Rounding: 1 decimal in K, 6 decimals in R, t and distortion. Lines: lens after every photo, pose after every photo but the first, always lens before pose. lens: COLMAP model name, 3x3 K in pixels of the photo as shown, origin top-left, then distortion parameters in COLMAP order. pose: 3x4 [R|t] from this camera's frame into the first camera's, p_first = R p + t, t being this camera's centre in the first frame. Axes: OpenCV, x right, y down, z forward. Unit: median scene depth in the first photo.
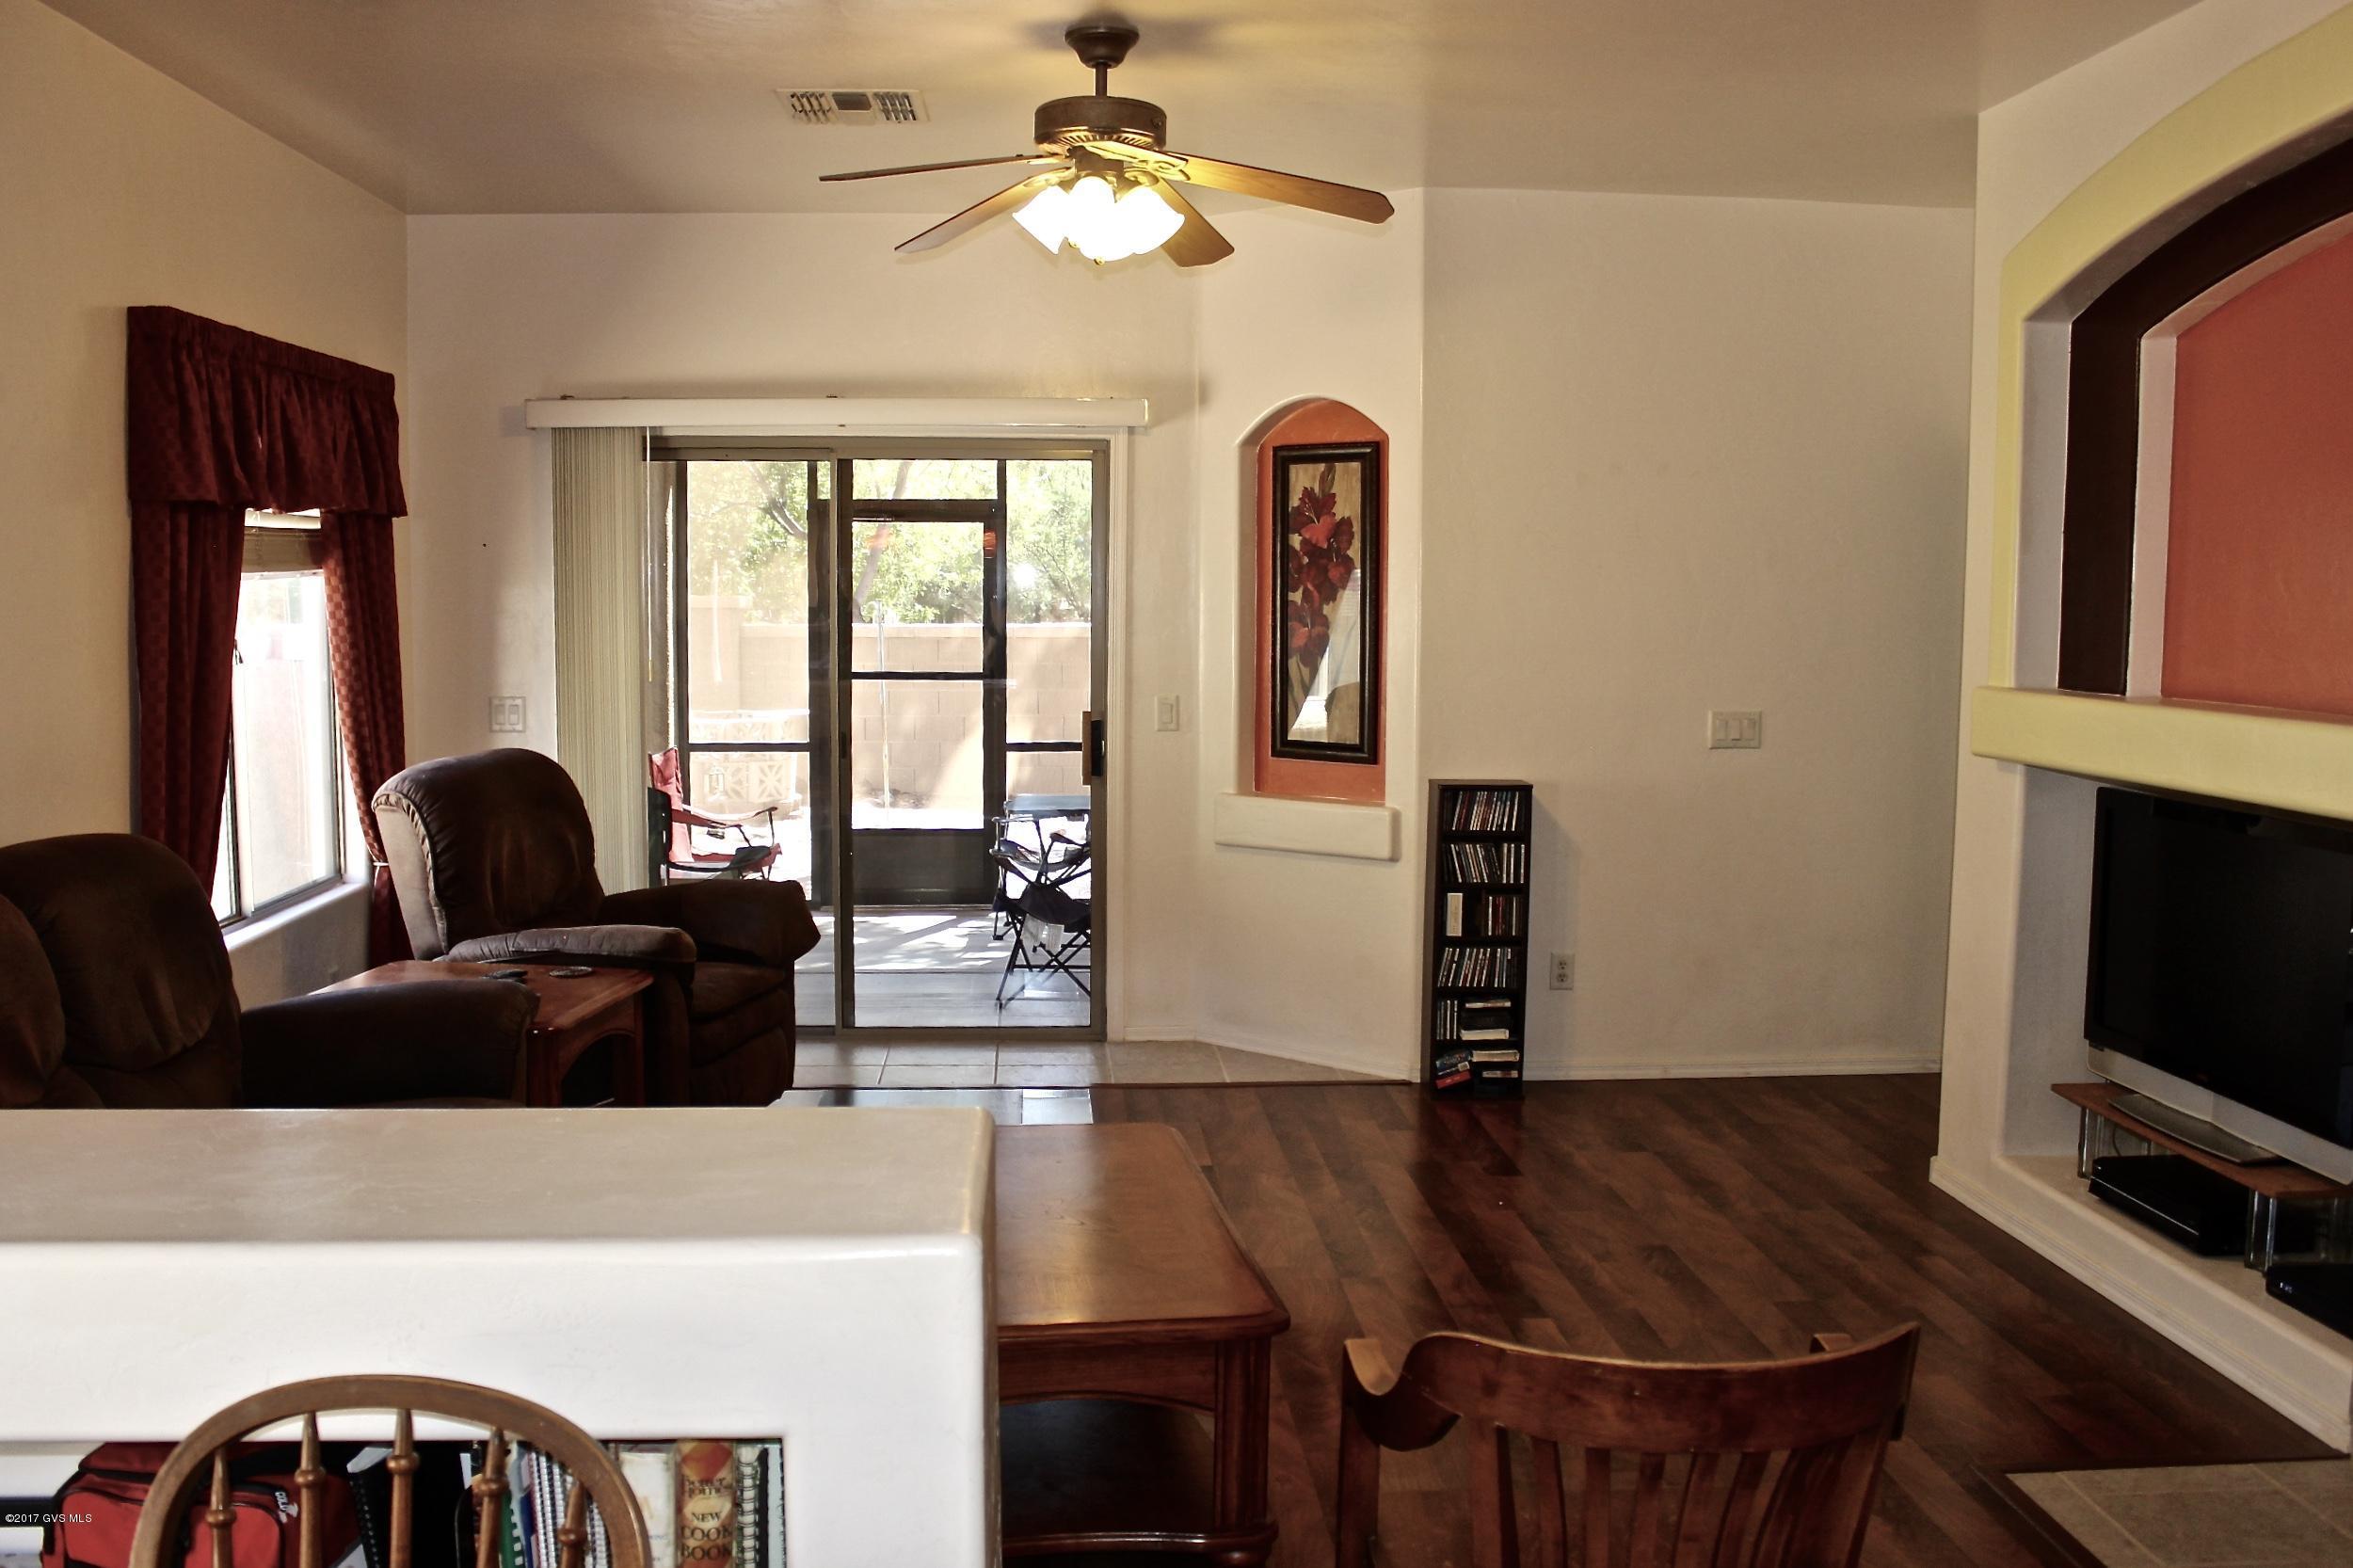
lens RADIAL K [[2035.3, 0, 1081.9], [0, 2035.3, 781.5], [0, 0, 1]] dist [-0.145786, 0.146876]
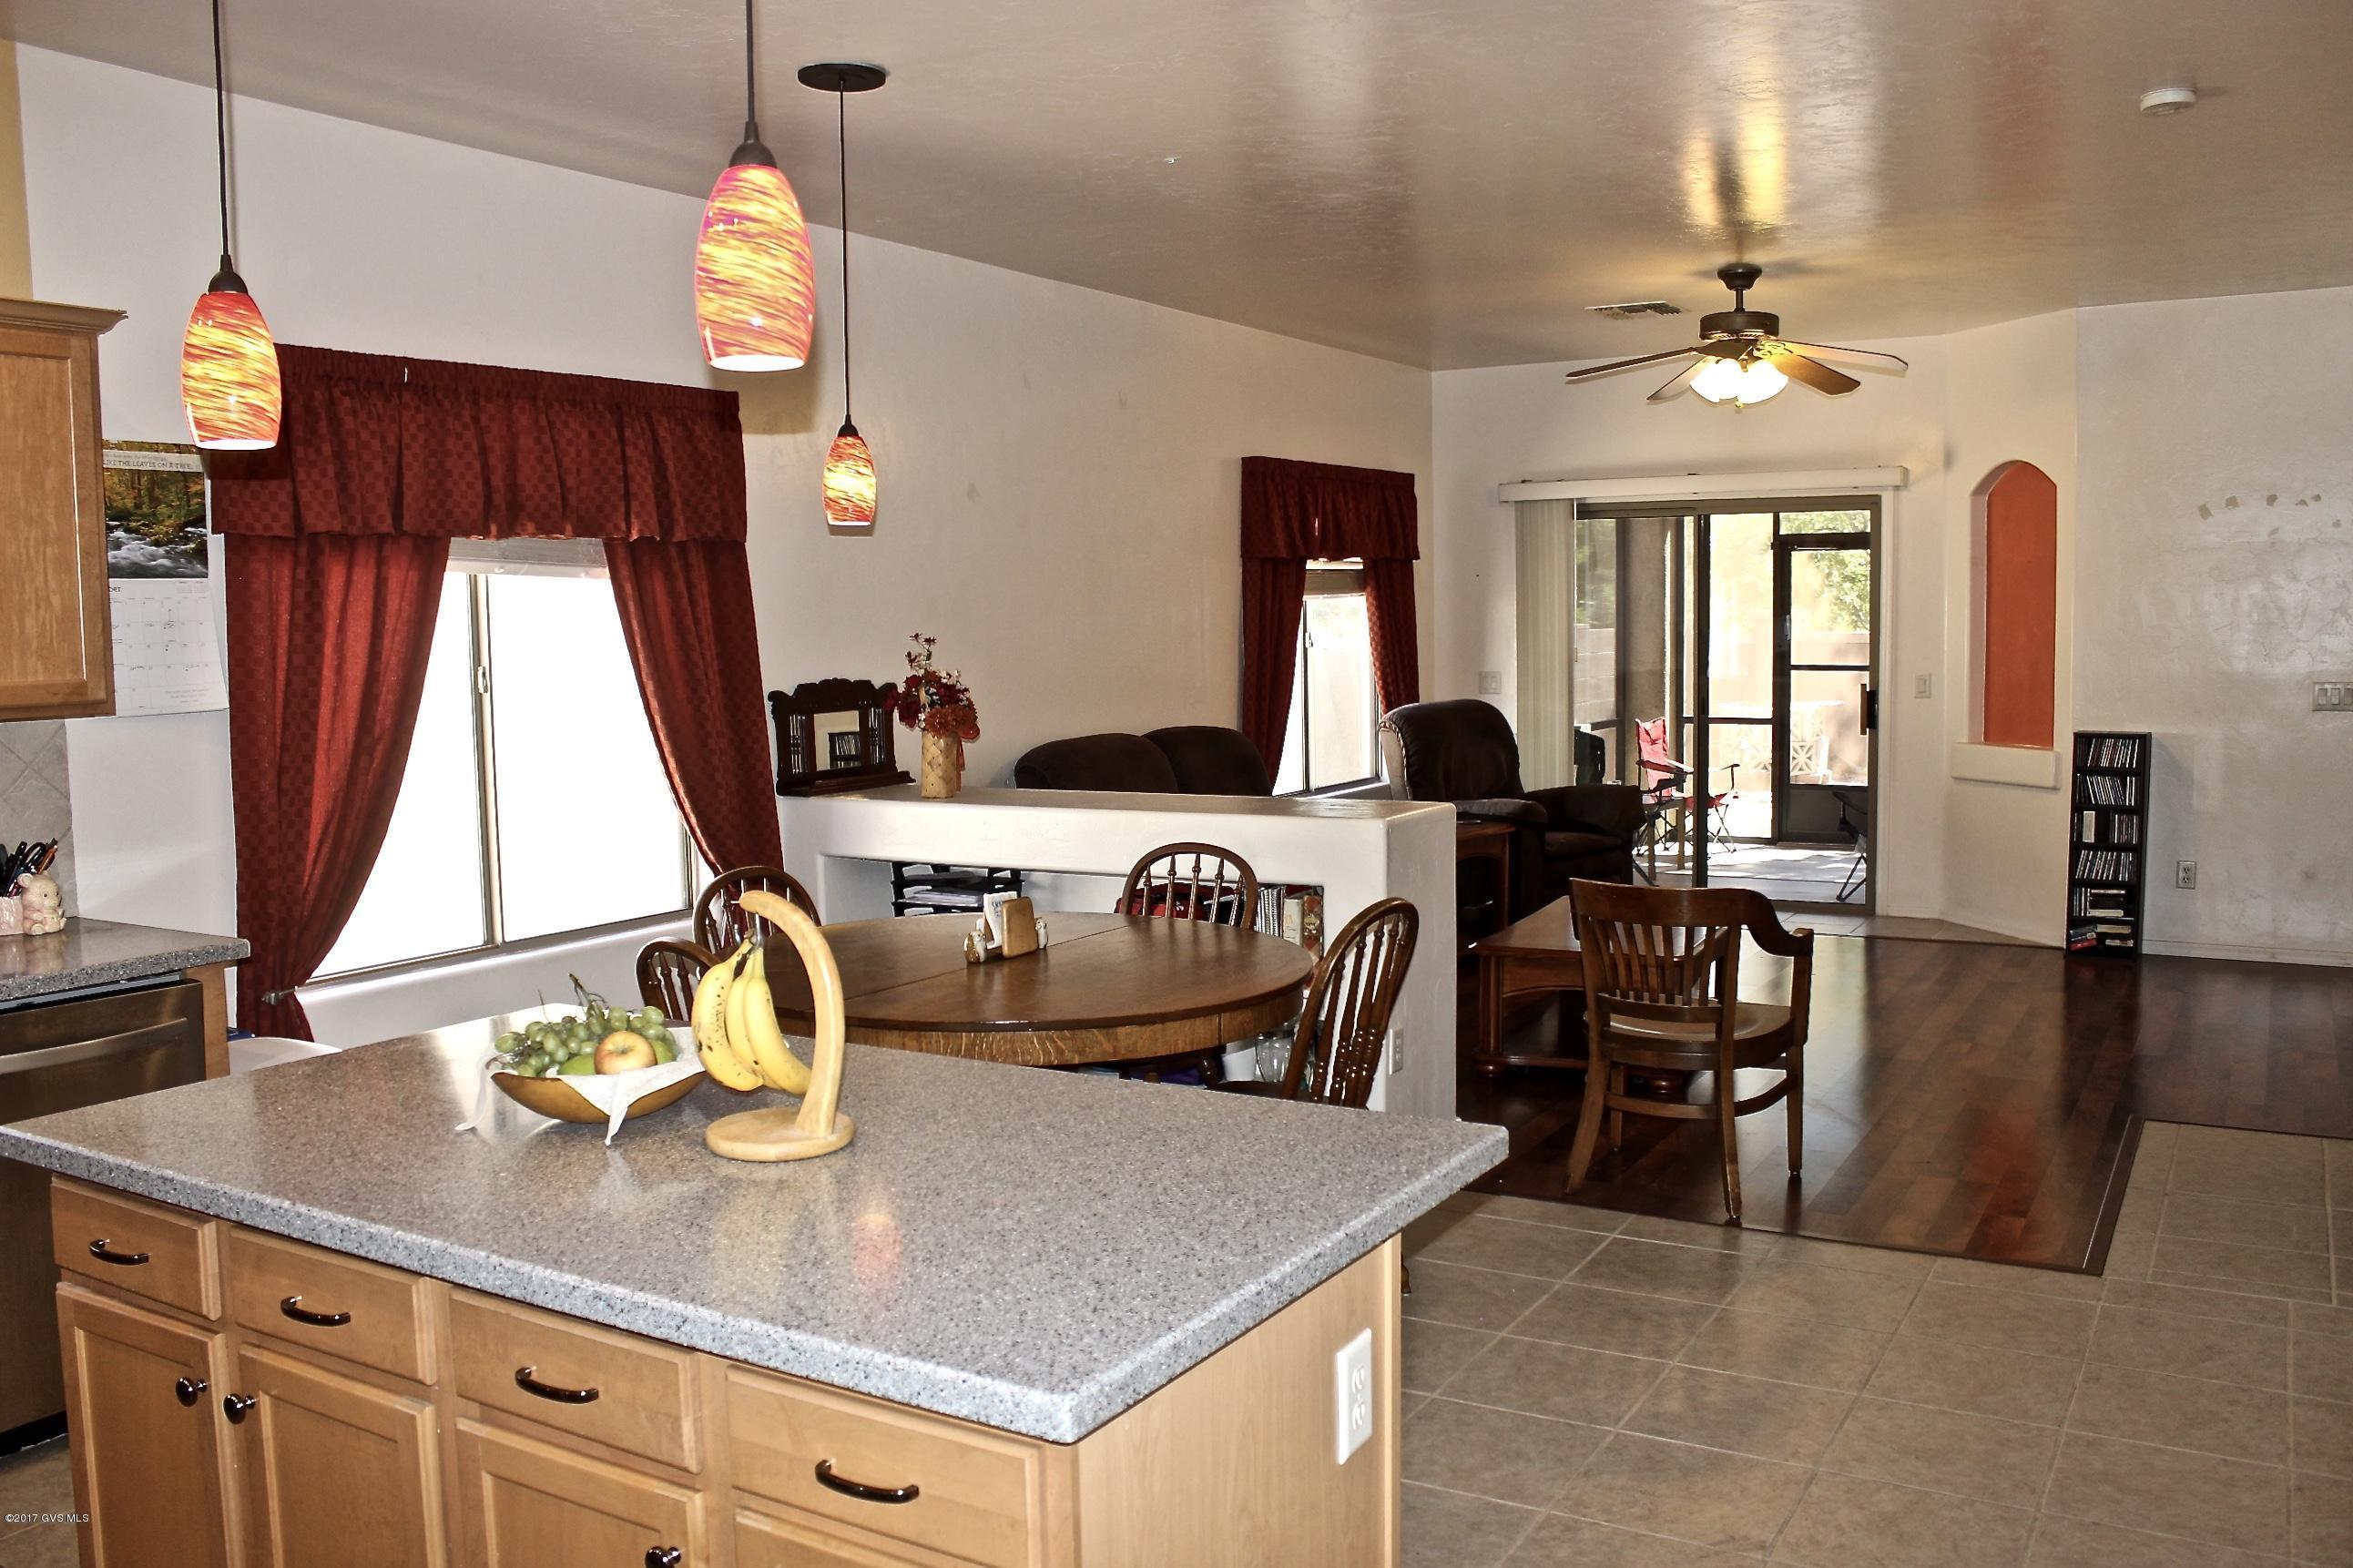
lens RADIAL K [[2035.3, 0, 1081.9], [0, 2035.3, 781.5], [0, 0, 1]] dist [-0.145786, 0.146876]
pose [[0.814381, 0.030616, -0.579522, 0.409729], [-0.036165, 0.999344, 0.001973, 0.057044], [0.579202, 0.019351, 0.814954, -0.519599]]
